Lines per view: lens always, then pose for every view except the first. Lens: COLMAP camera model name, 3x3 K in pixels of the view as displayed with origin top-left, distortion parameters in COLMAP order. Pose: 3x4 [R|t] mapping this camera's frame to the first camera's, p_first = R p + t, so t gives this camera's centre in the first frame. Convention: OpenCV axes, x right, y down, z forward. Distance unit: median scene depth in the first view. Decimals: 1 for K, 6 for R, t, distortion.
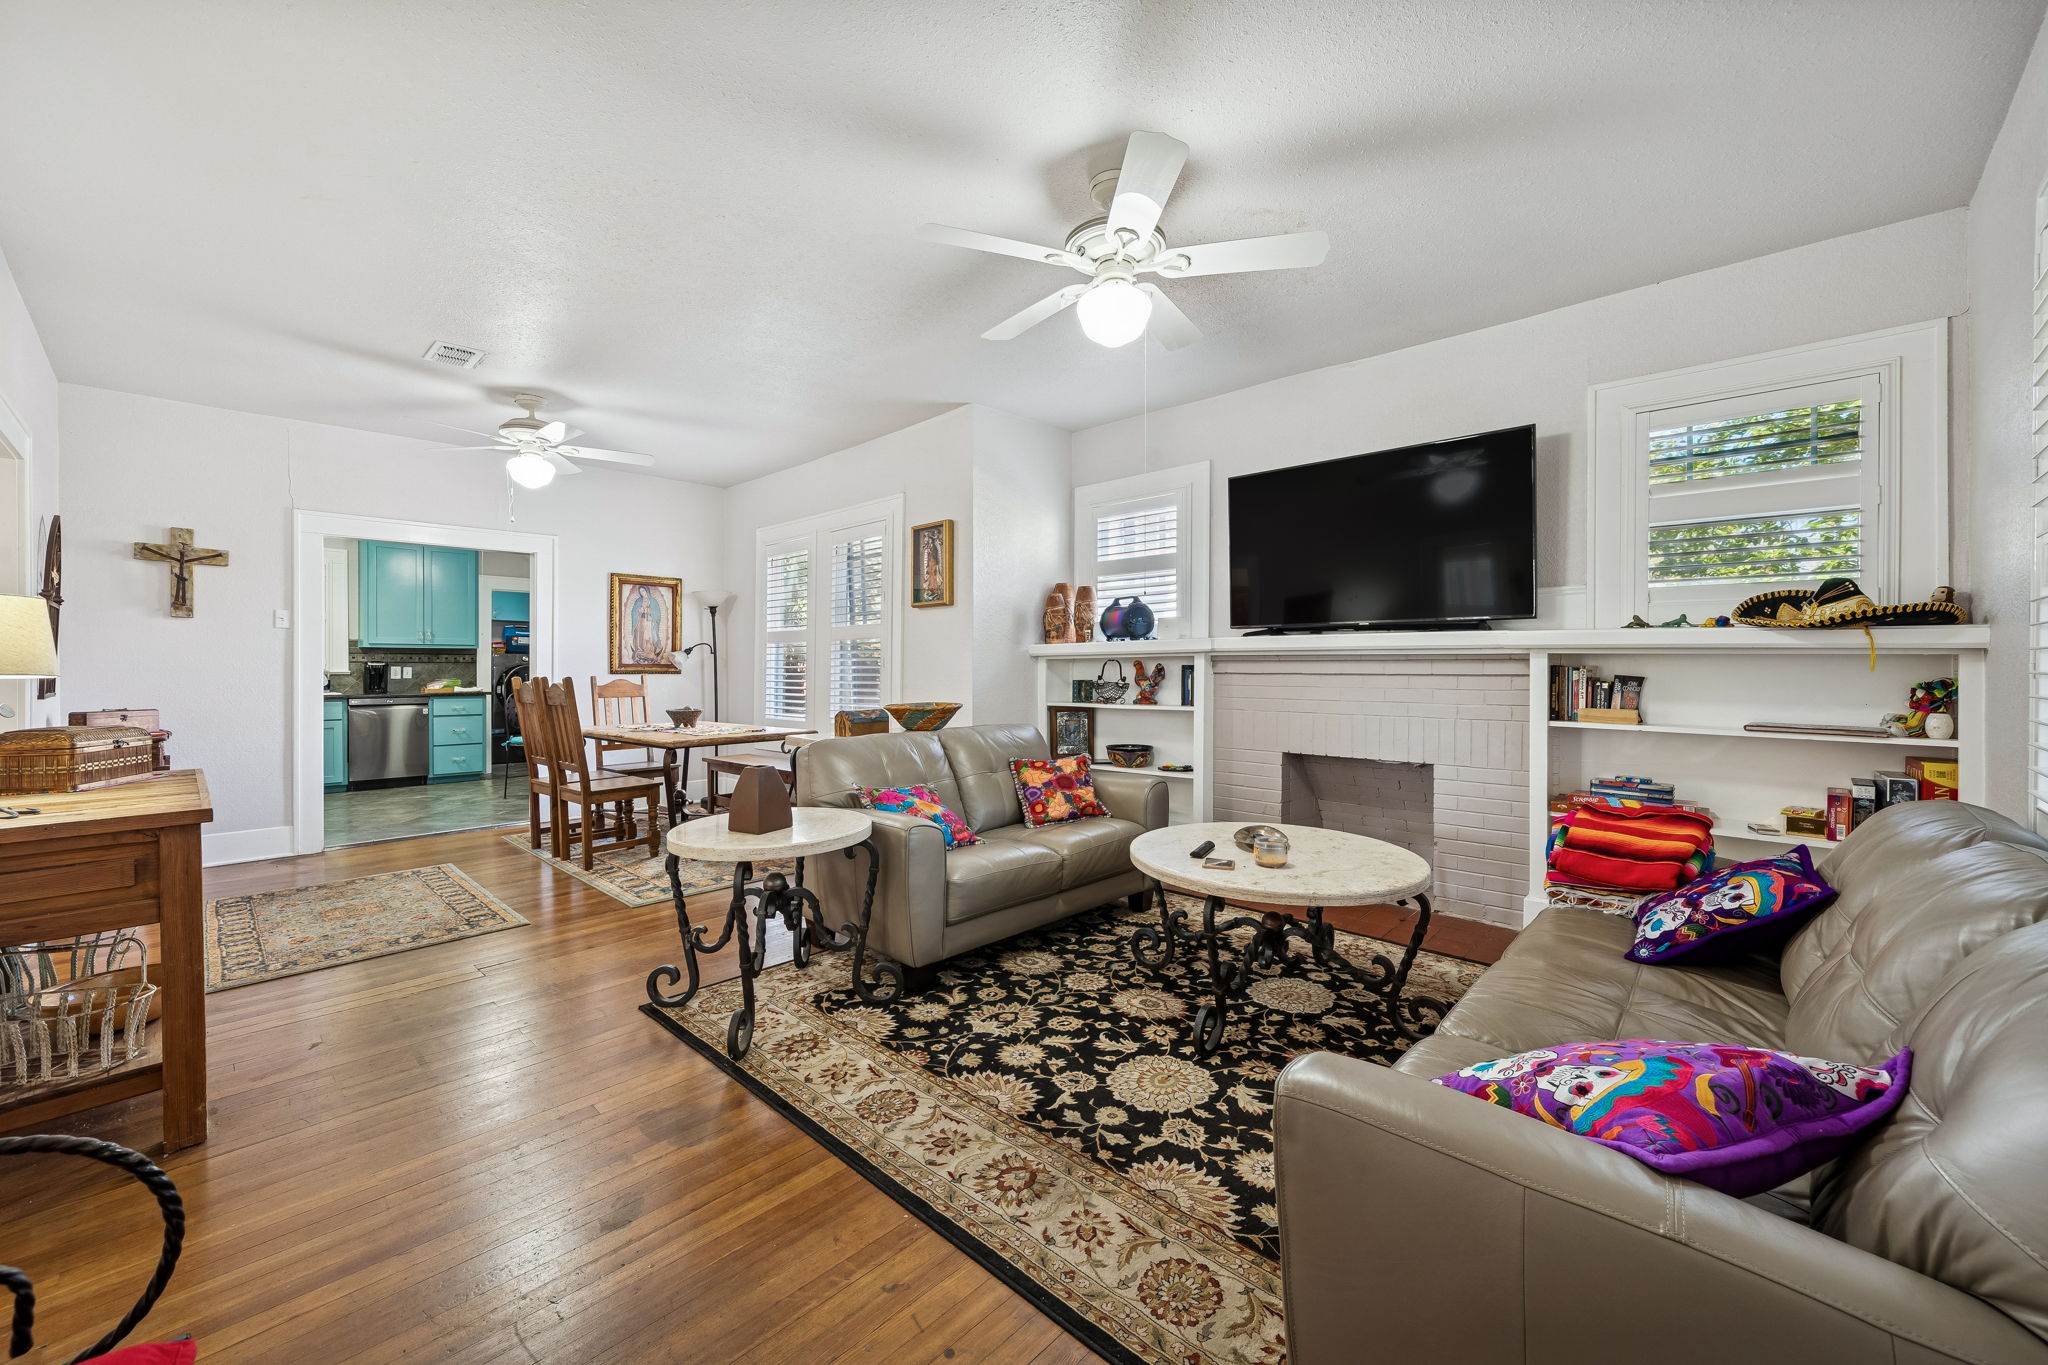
lens RADIAL K [[802.1, 0, 1030.4], [0, 802.1, 658.8], [0, 0, 1]] dist [-0.000008, -0.000217]
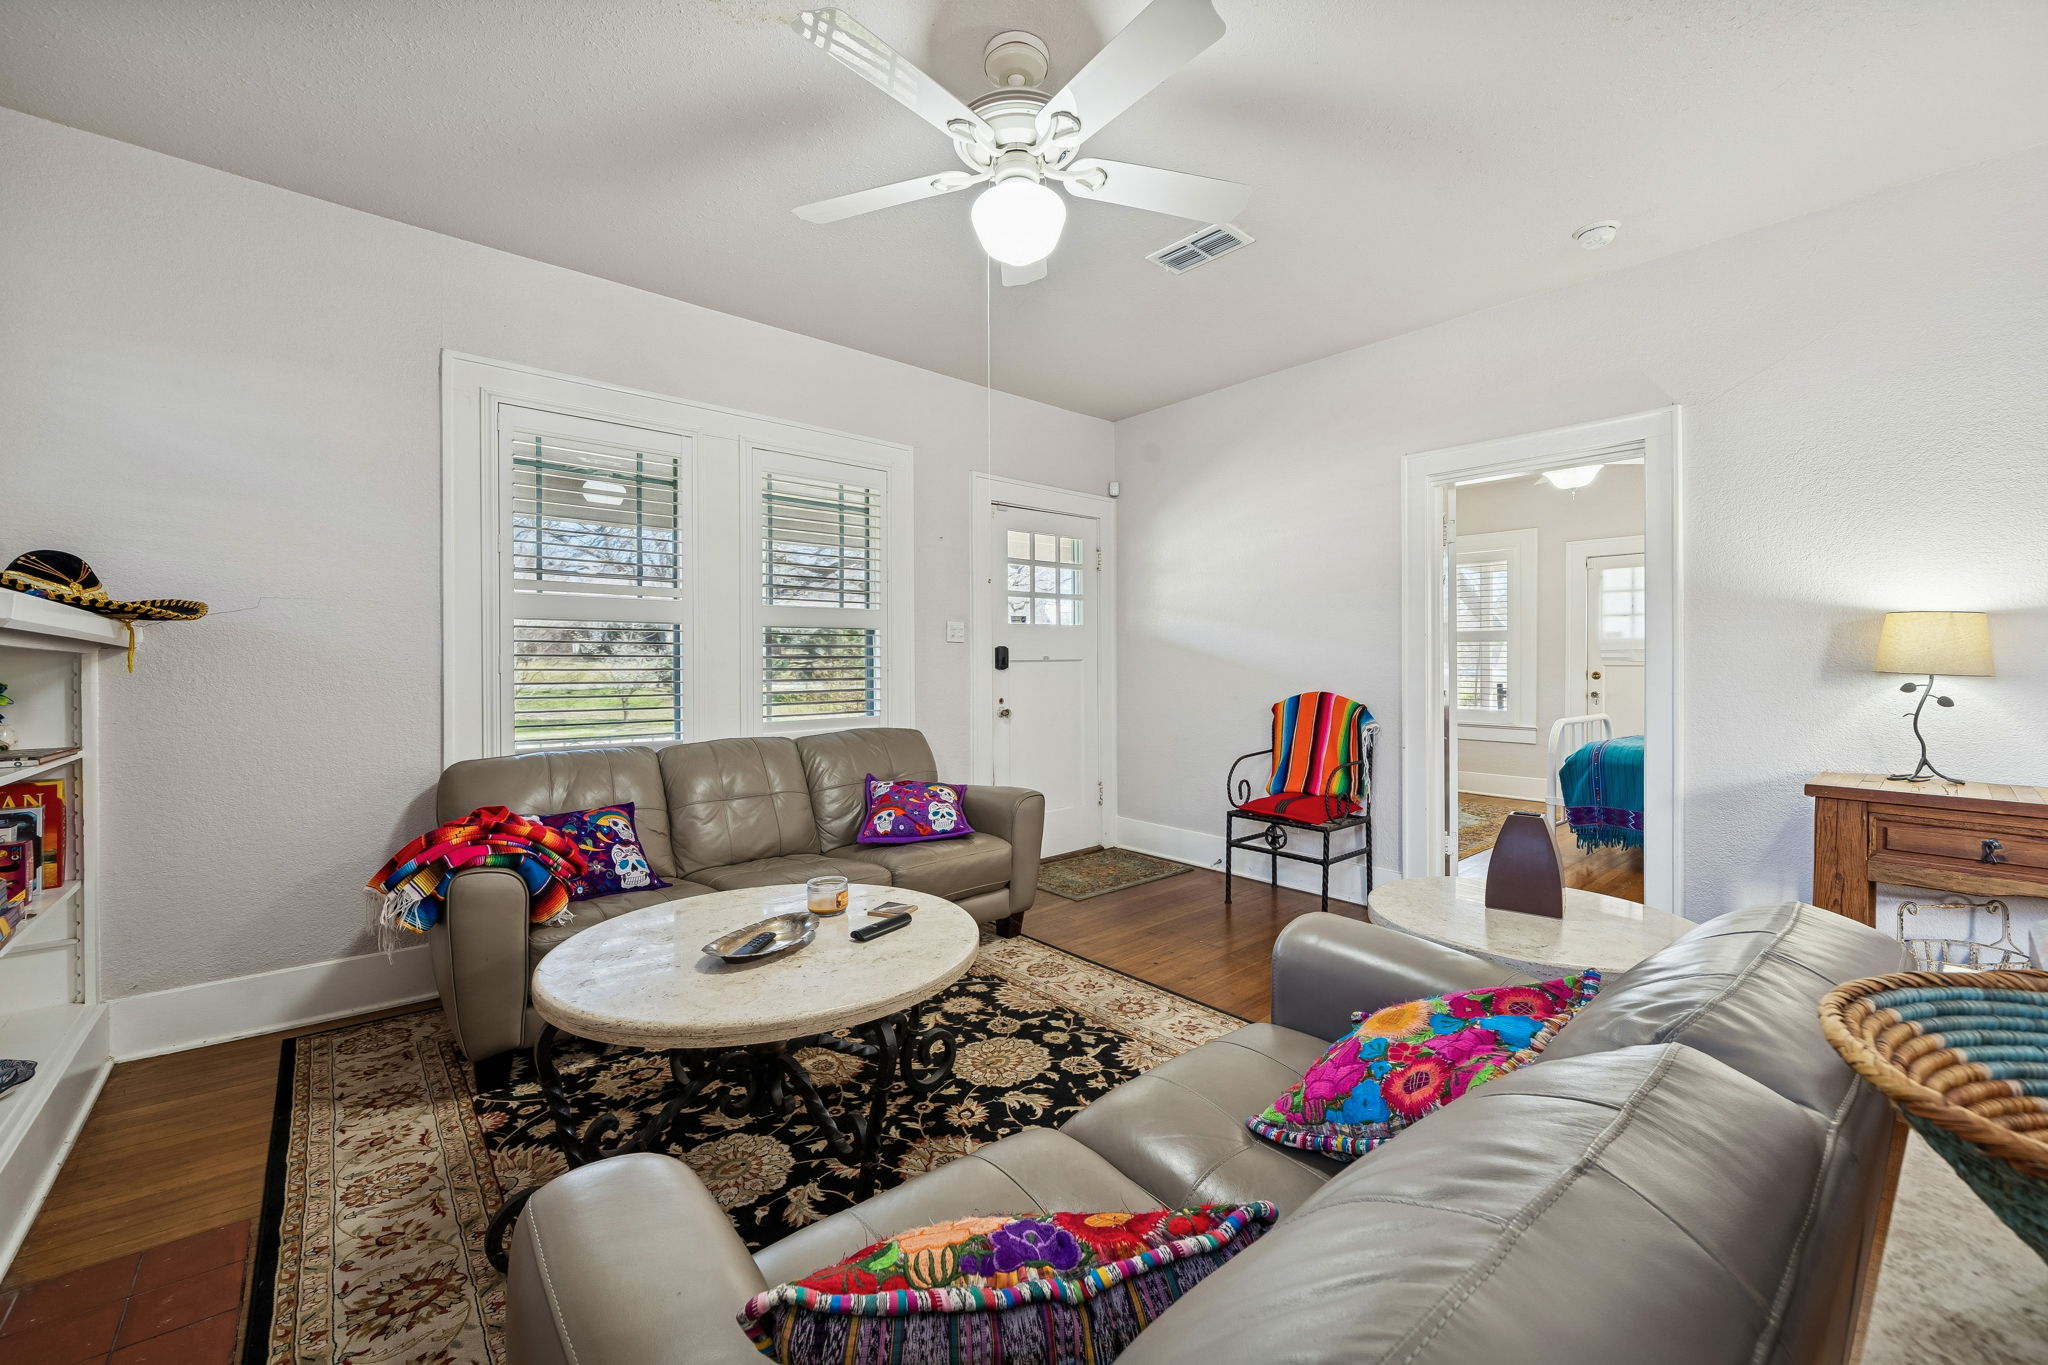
lens RADIAL K [[802.1, 0, 1030.4], [0, 802.1, 658.8], [0, 0, 1]] dist [-0.000008, -0.000217]
pose [[-0.995067, -0.006033, 0.099021, 0.022207], [-0.006930, 0.999938, -0.008714, 0.008691], [-0.098963, -0.009357, -0.995047, 2.143703]]
